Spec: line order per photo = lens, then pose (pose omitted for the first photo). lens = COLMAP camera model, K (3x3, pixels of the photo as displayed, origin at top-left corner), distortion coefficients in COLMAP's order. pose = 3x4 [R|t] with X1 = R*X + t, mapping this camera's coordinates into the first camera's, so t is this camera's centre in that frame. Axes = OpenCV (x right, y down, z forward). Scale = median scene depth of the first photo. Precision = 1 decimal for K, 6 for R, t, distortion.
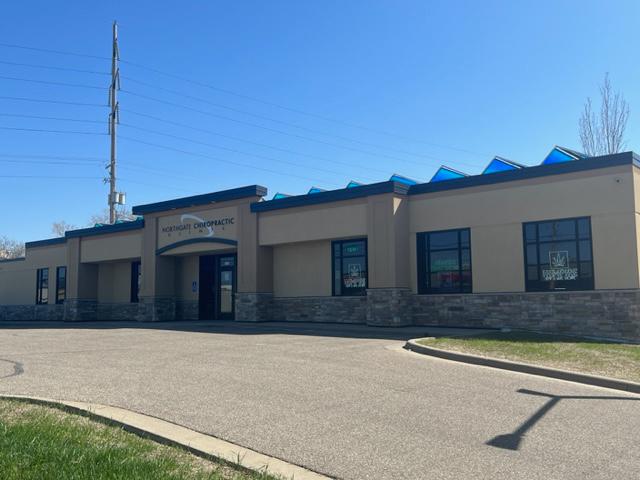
lens RADIAL K [[617.2, 0, 320.0], [0, 617.2, 240.0], [0, 0, 1]] dist [0.101491, -0.011700]
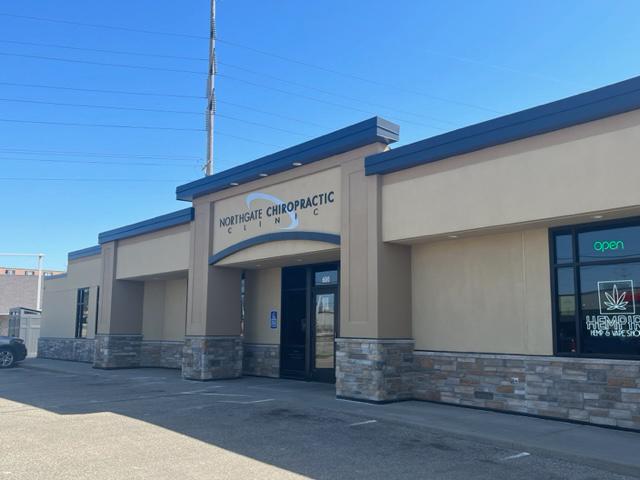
lens RADIAL K [[617.2, 0, 320.0], [0, 617.2, 240.0], [0, 0, 1]] dist [0.101491, -0.011700]
pose [[0.979994, -0.008482, -0.198846, -0.044934], [0.001068, 0.999301, -0.037363, 0.022908], [0.199024, 0.036403, 0.979318, 0.458491]]
